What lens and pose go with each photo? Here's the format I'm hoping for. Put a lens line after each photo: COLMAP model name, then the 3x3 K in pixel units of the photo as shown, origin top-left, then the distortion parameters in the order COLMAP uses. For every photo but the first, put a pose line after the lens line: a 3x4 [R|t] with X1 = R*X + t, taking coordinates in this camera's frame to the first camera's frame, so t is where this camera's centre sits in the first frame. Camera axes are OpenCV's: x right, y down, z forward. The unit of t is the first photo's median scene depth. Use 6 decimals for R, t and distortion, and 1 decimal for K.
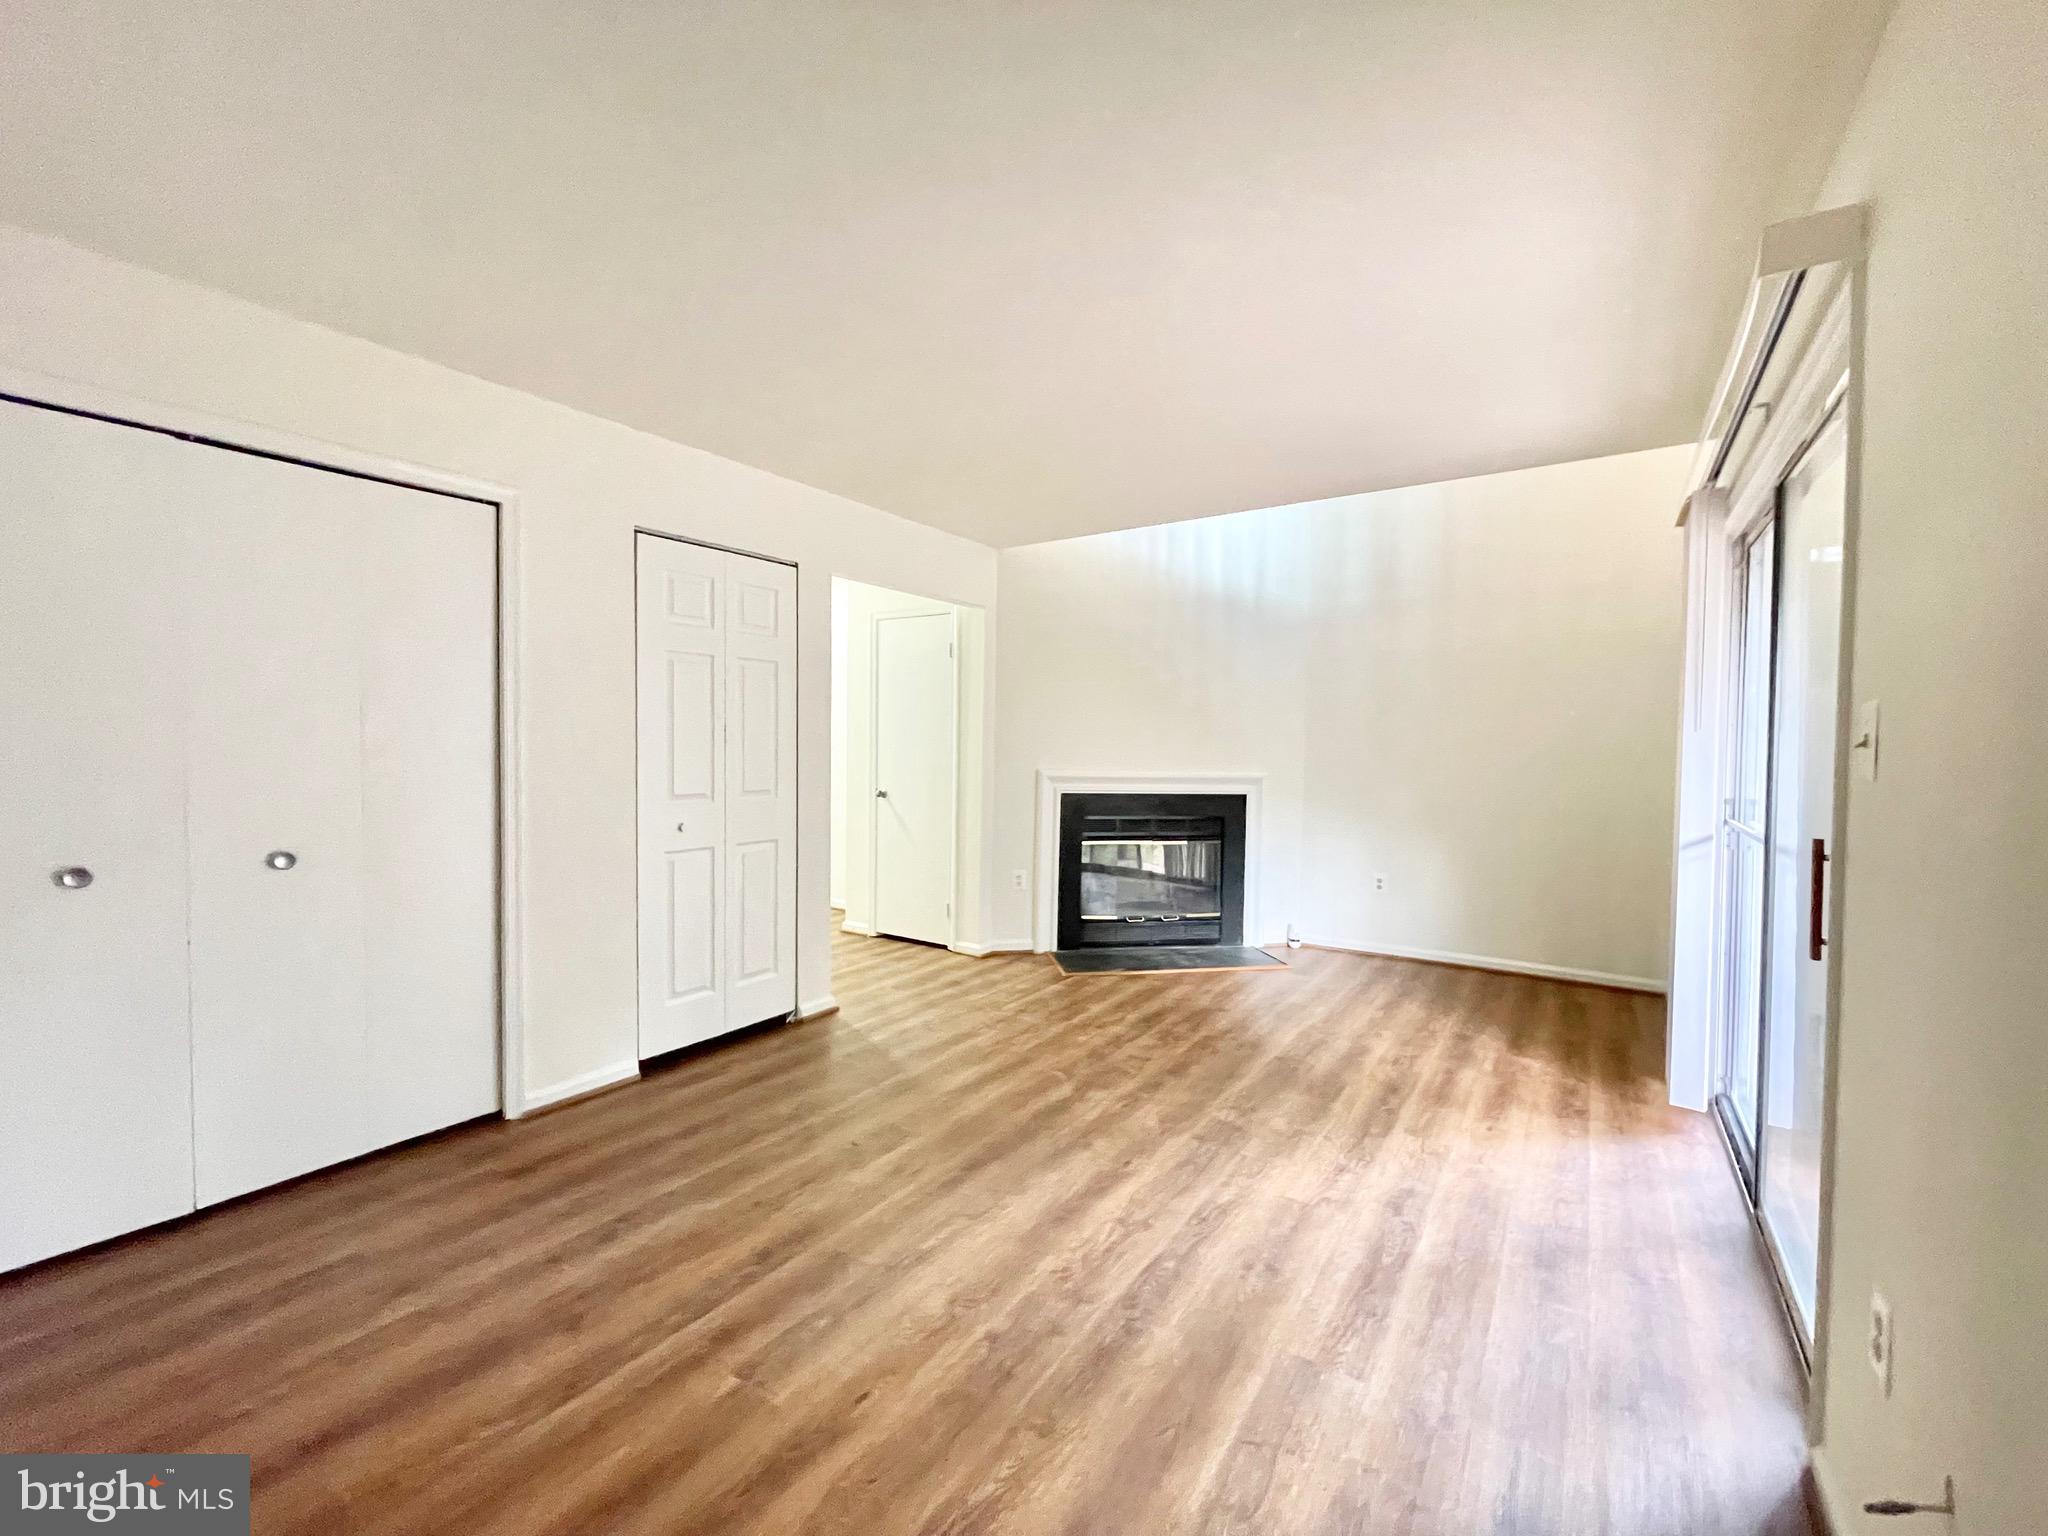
lens RADIAL K [[827.8, 0, 1026.9], [0, 827.8, 763.3], [0, 0, 1]] dist [-0.004026, -0.000335]
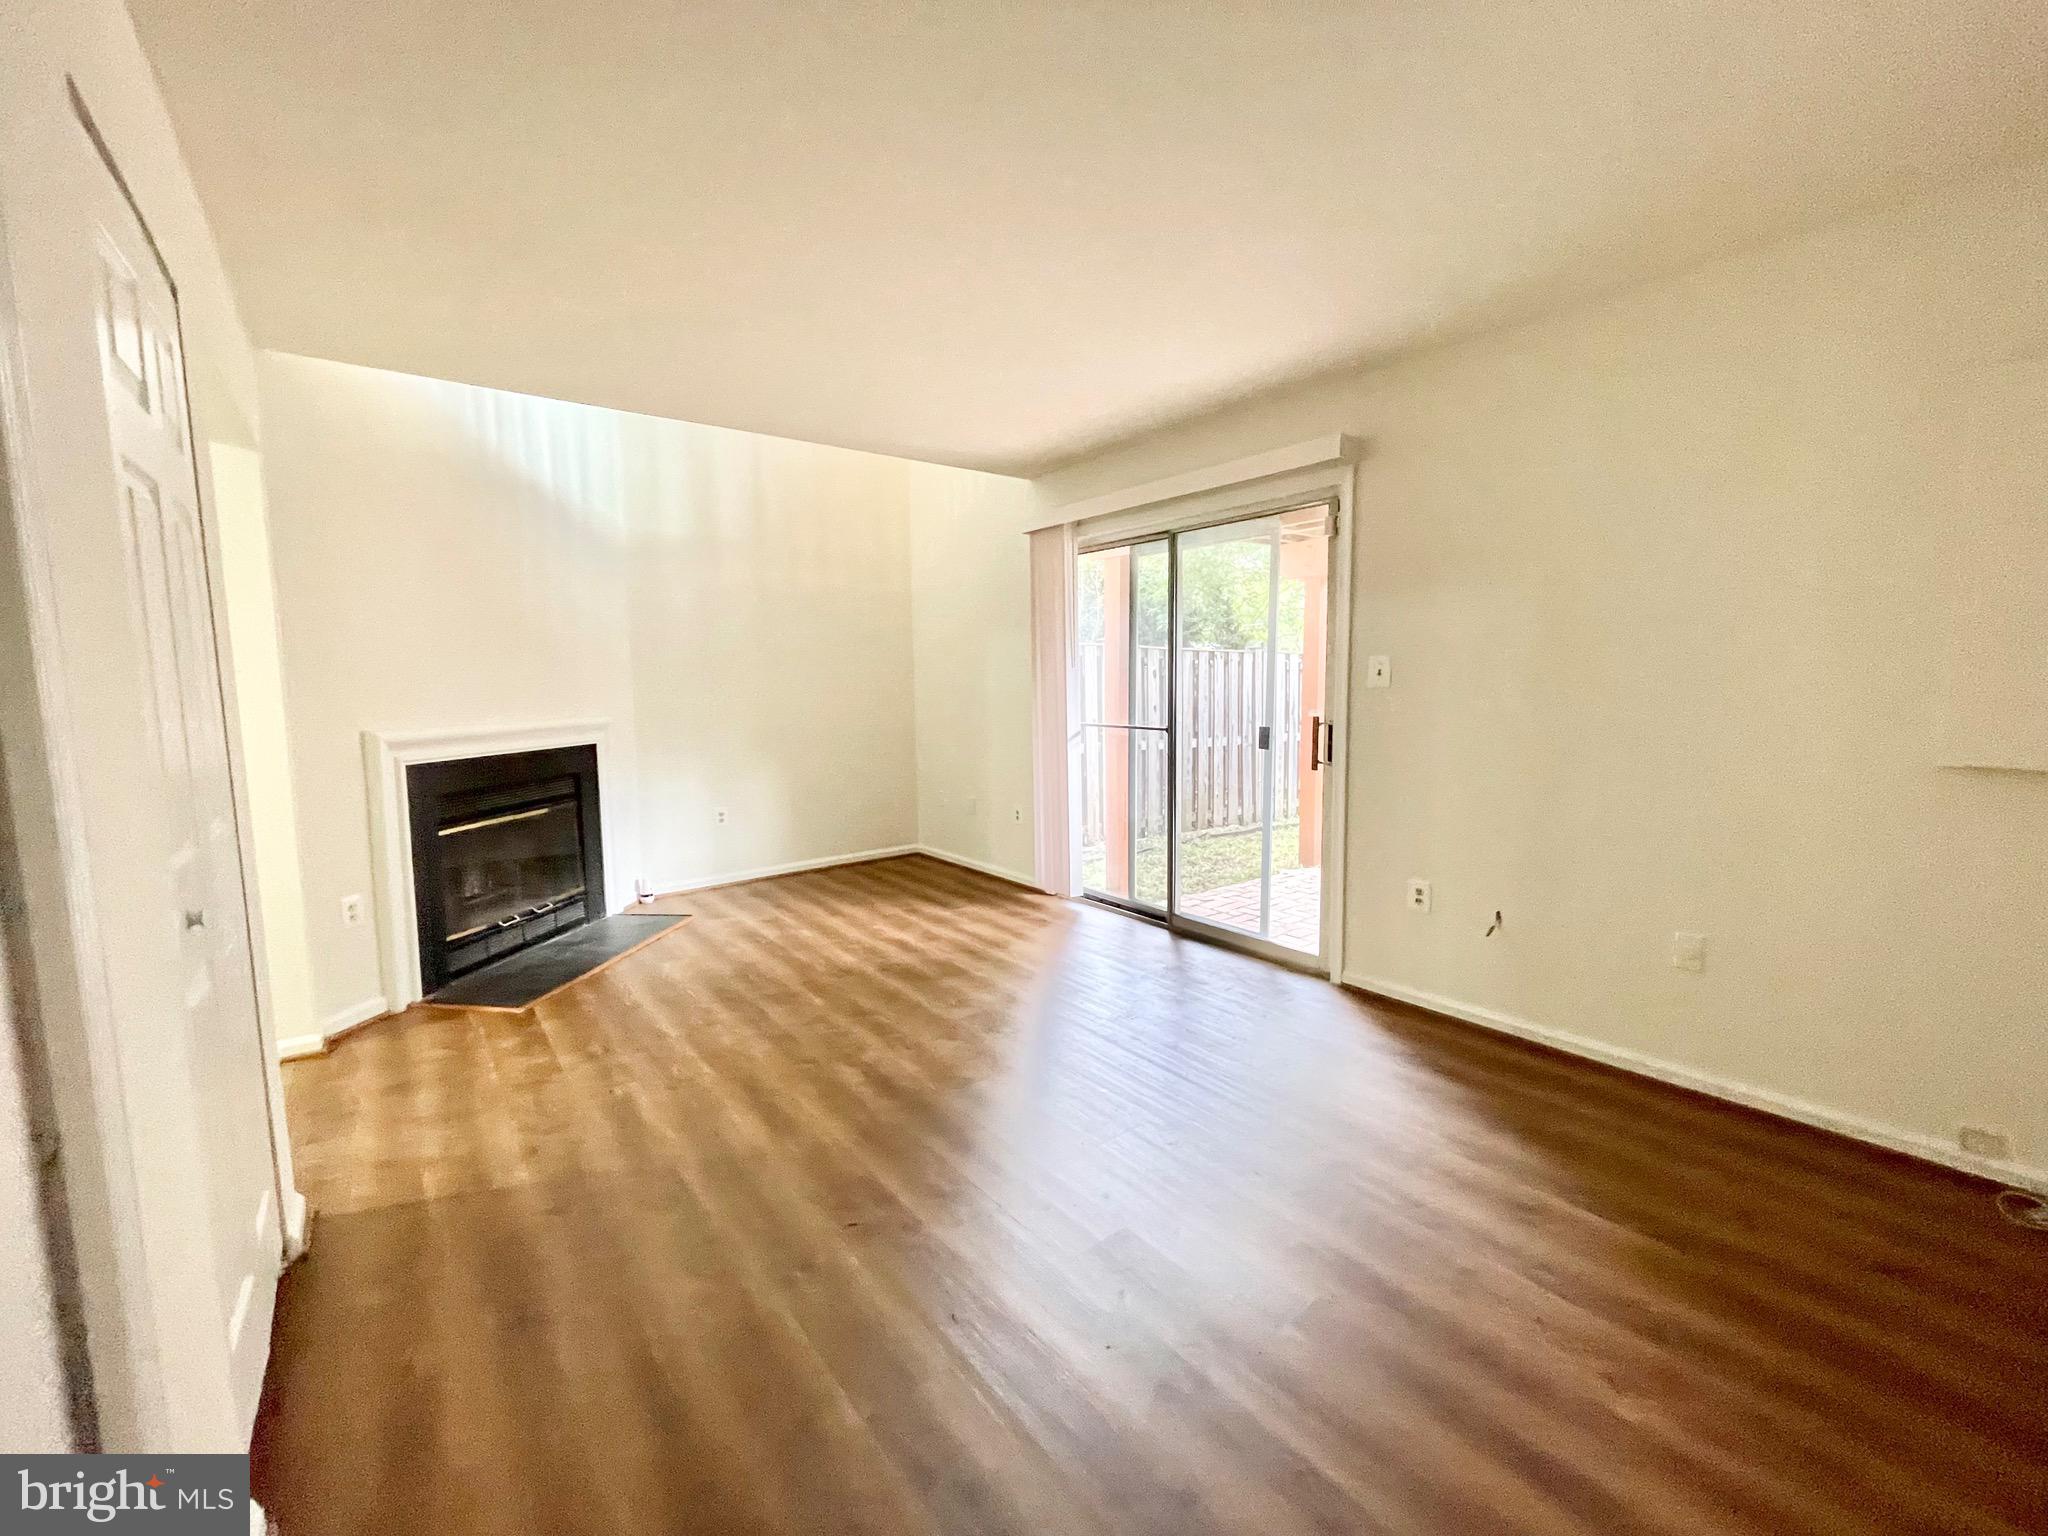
lens RADIAL K [[827.8, 0, 1027.0], [0, 827.8, 767.7], [0, 0, 1]] dist [-0.004026, -0.000335]
pose [[0.301052, -0.118121, 0.946264, -0.518938], [0.039675, 0.992991, 0.111332, -0.018594], [-0.952782, 0.004026, 0.303628, 0.390571]]
